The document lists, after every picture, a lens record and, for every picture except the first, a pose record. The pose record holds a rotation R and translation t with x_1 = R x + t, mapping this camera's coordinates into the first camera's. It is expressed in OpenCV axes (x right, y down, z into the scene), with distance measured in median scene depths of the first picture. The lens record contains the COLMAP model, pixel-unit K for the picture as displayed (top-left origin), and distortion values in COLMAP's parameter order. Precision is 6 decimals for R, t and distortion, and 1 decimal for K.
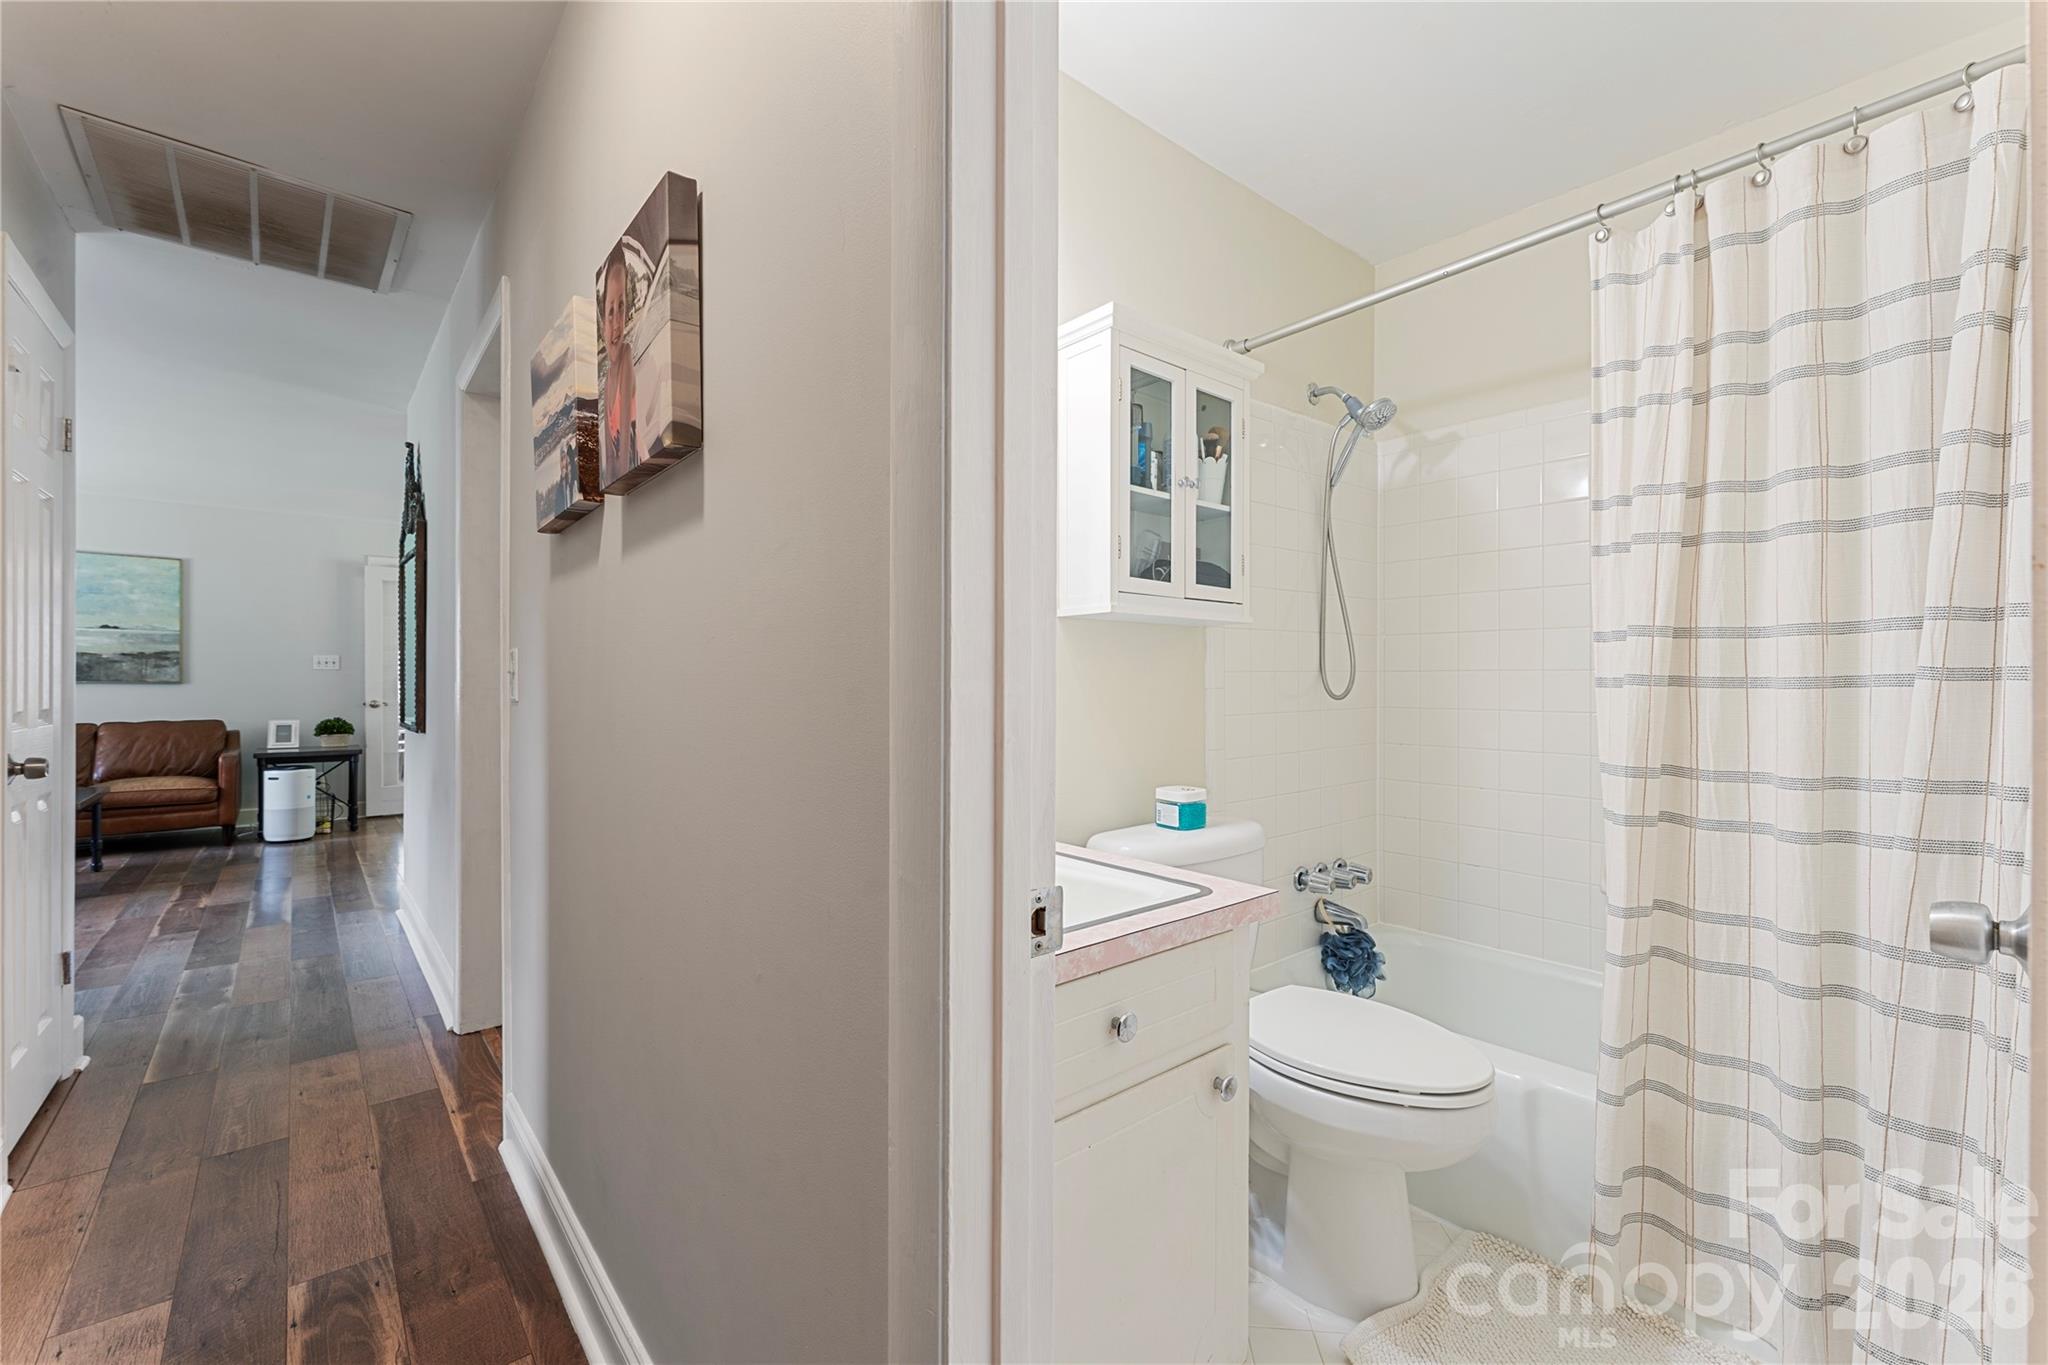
lens RADIAL K [[862.7, 0, 1024.0], [0, 862.7, 682.5], [0, 0, 1]] dist [-0.001548, 0.000188]
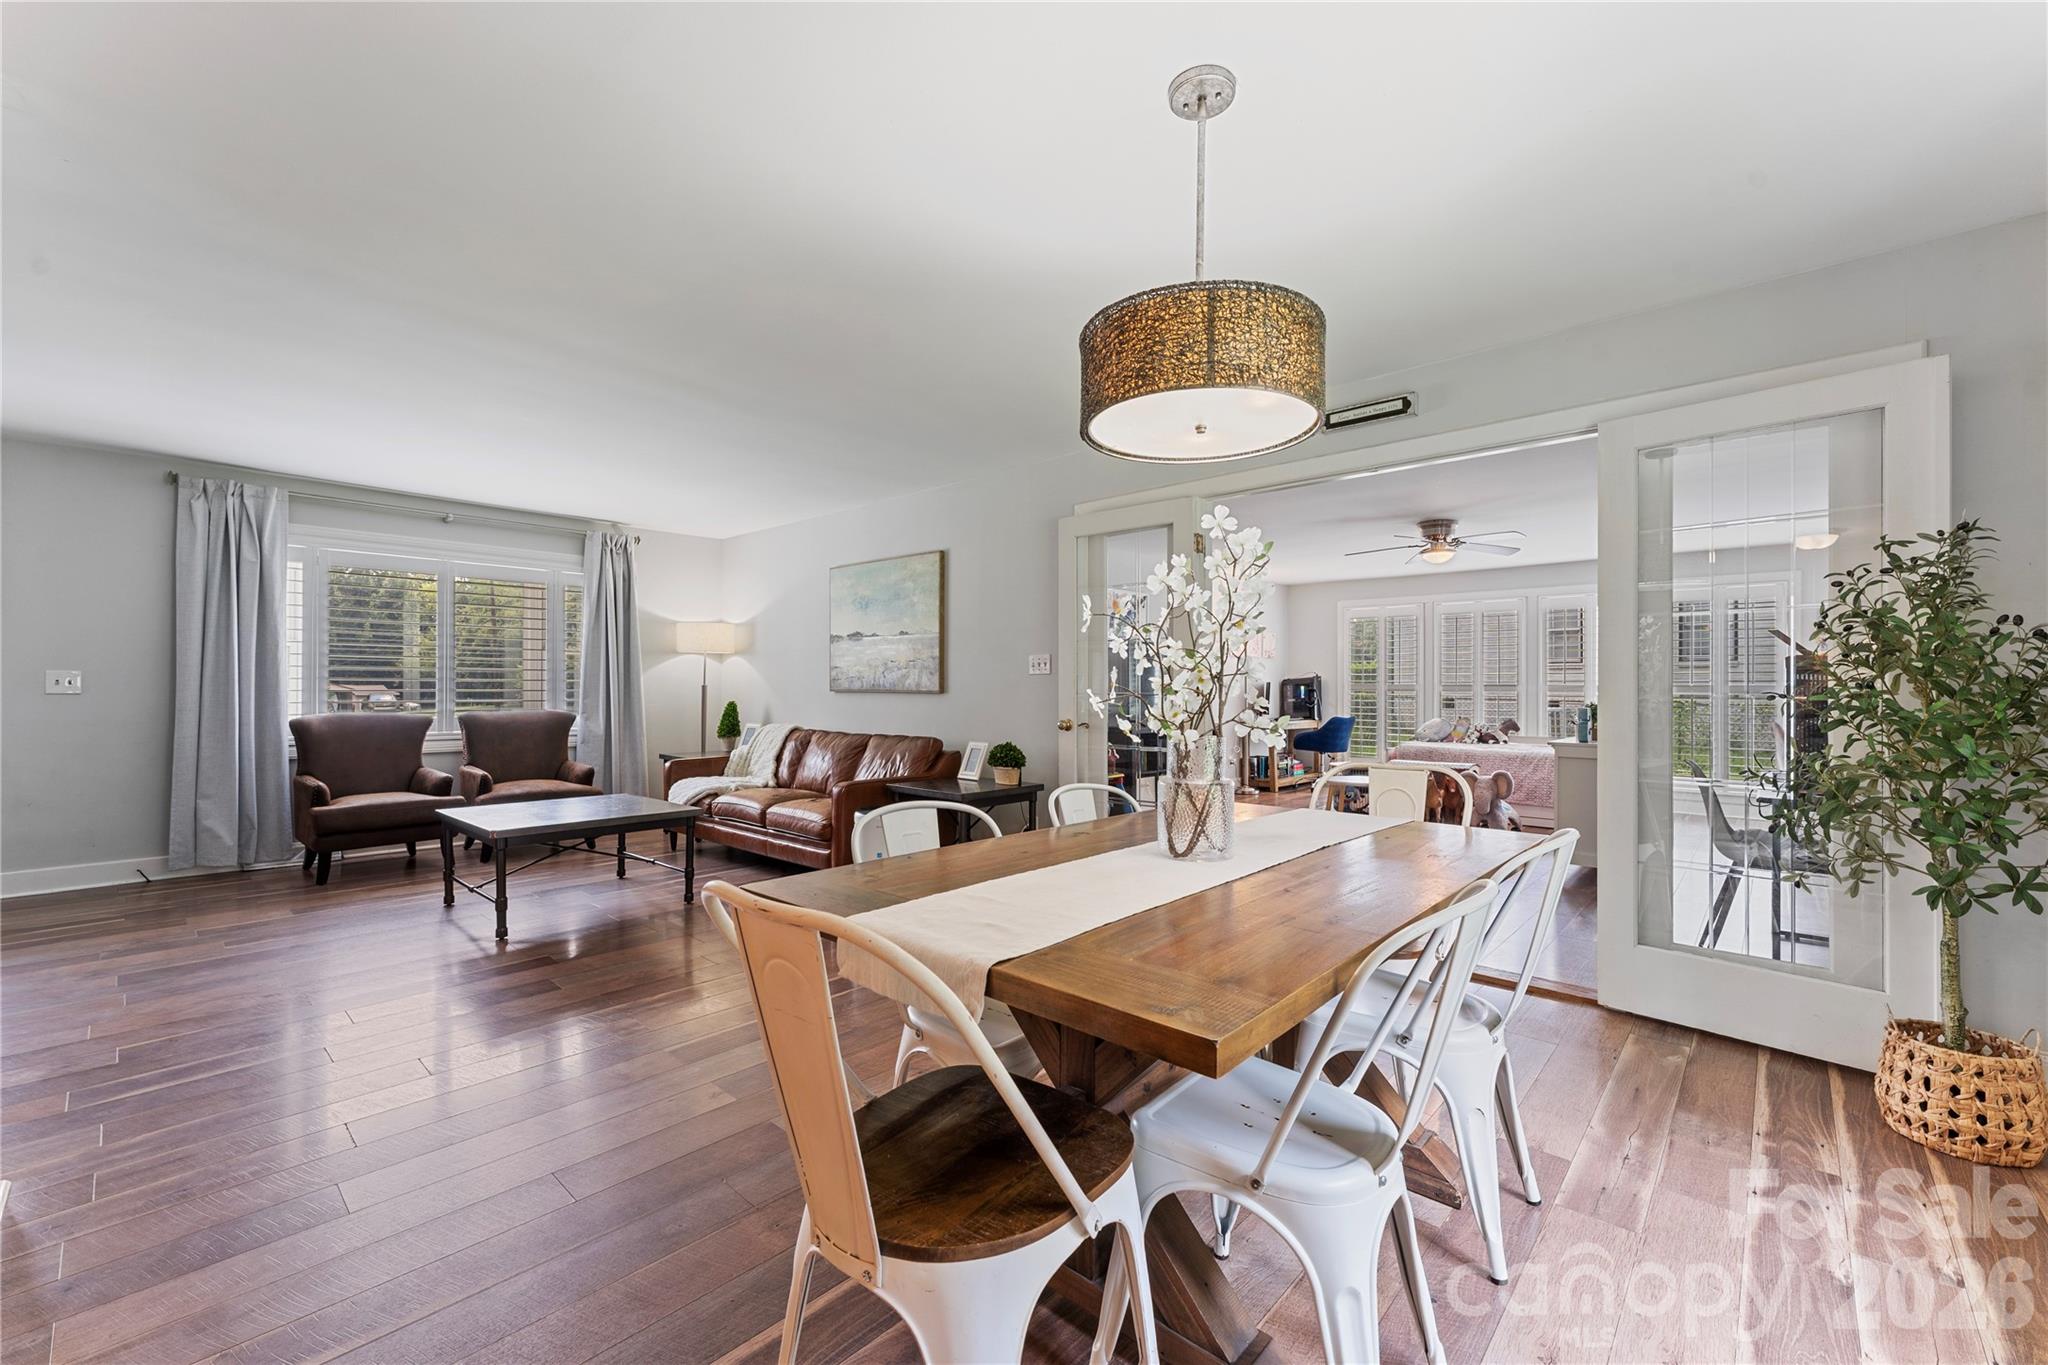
lens RADIAL K [[813.9, 0, 1033.2], [0, 813.9, 689.2], [0, 0, 1]] dist [-0.002103, -0.000245]
pose [[0.132017, -0.003684, -0.991241, -0.143863], [-0.000209, 0.999993, -0.003745, 0.001398], [0.991247, 0.000702, 0.132016, 1.006375]]
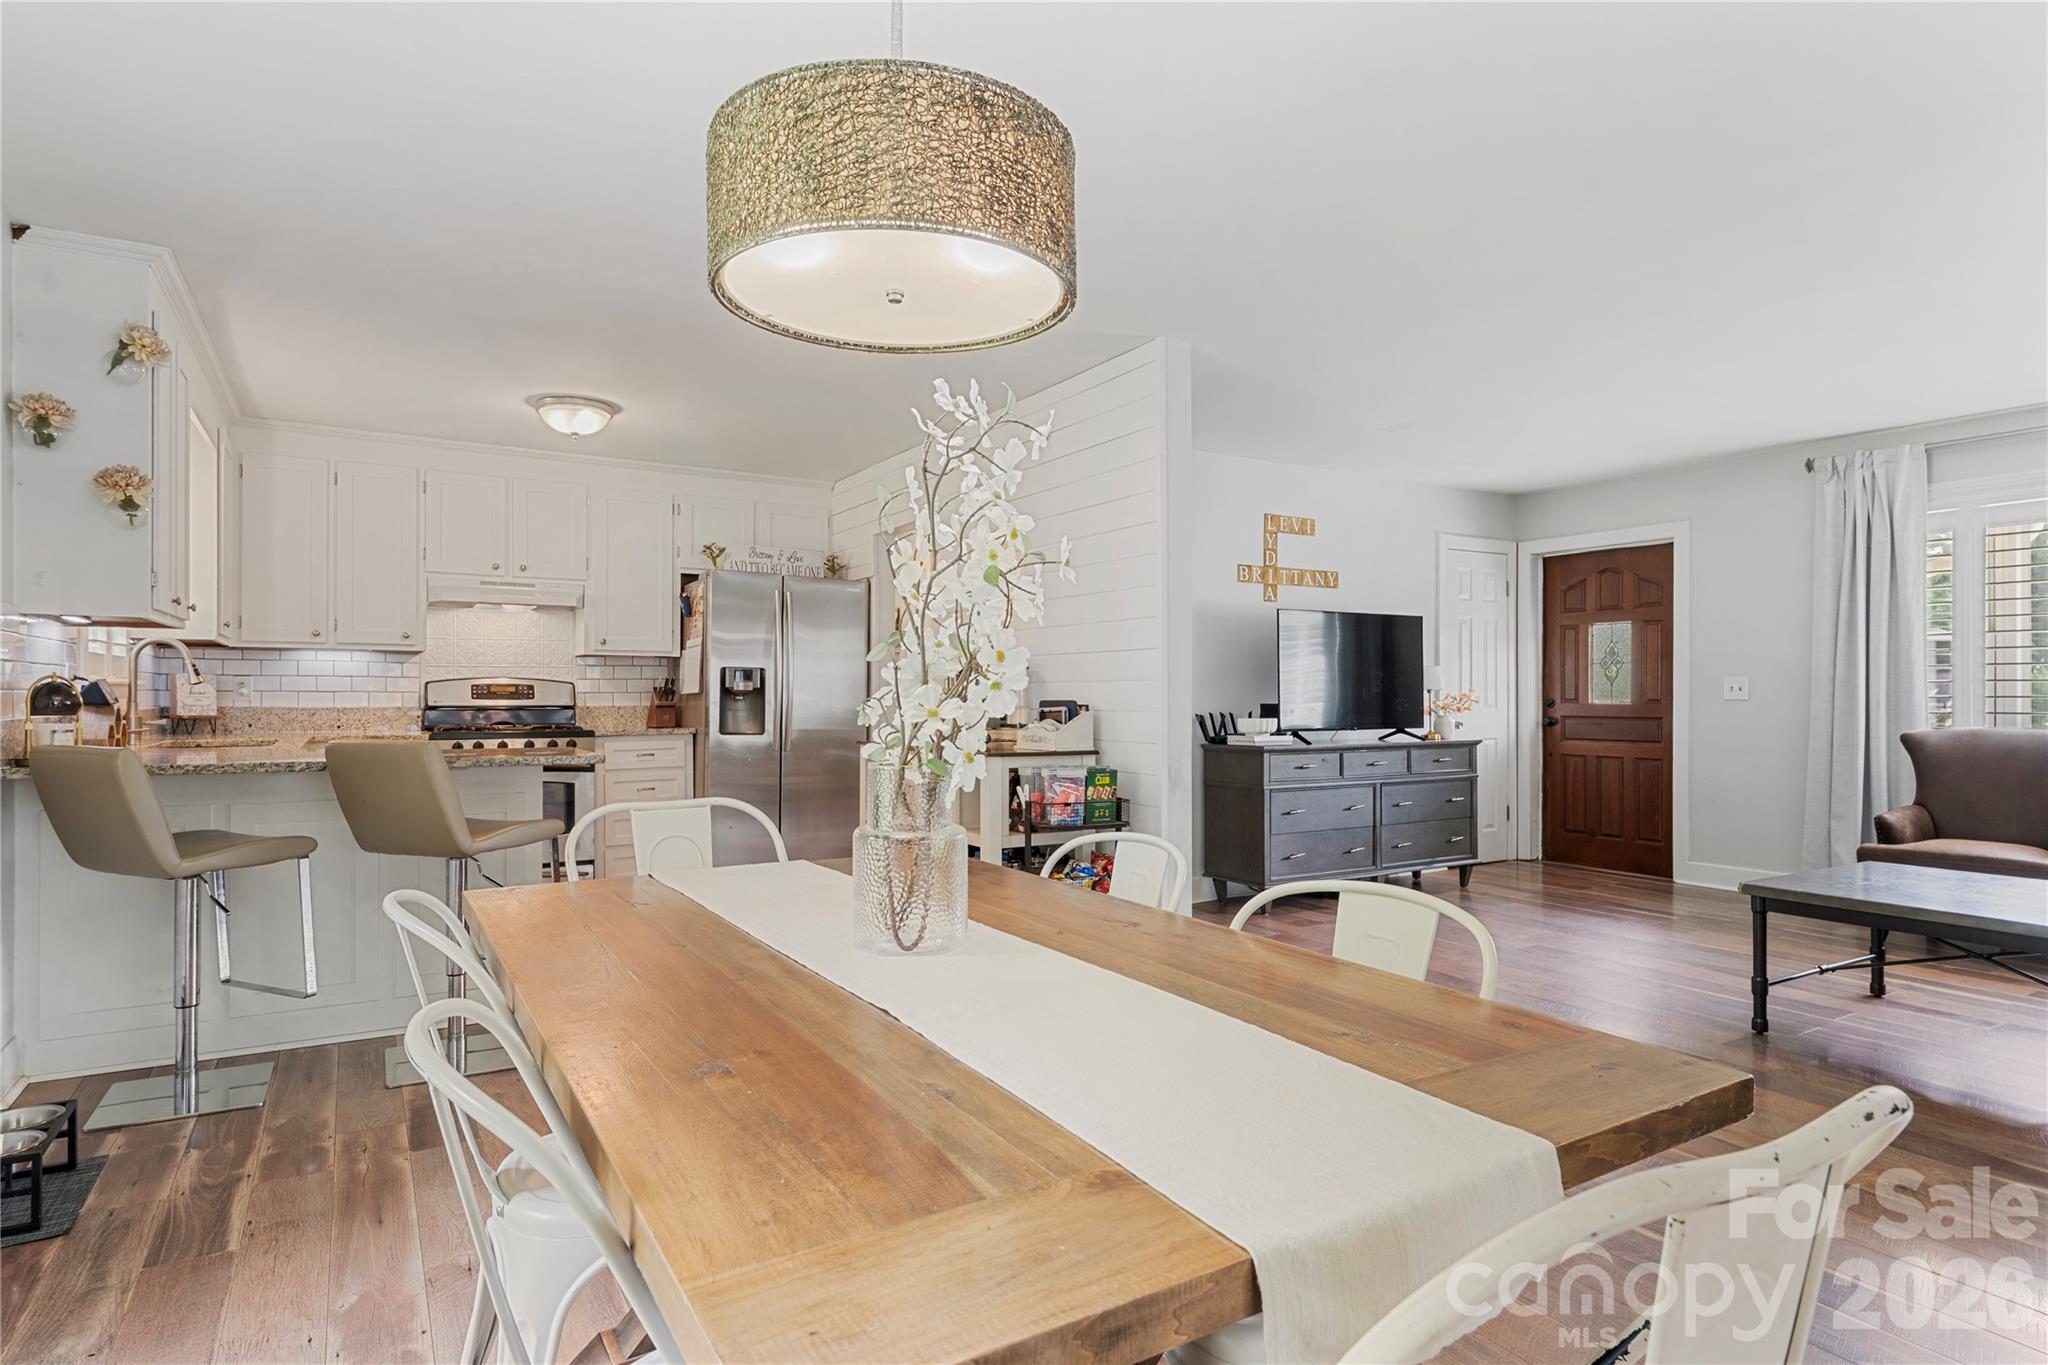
lens RADIAL K [[1107.3, 0, 1016.7], [0, 1107.3, 693.6], [0, 0, 1]] dist [0.003388, 0.000500]
pose [[-0.987321, -0.001439, 0.158727, -0.482221], [-0.001209, 0.999998, 0.001549, -0.003537], [-0.158729, 0.001338, -0.987321, 1.350150]]
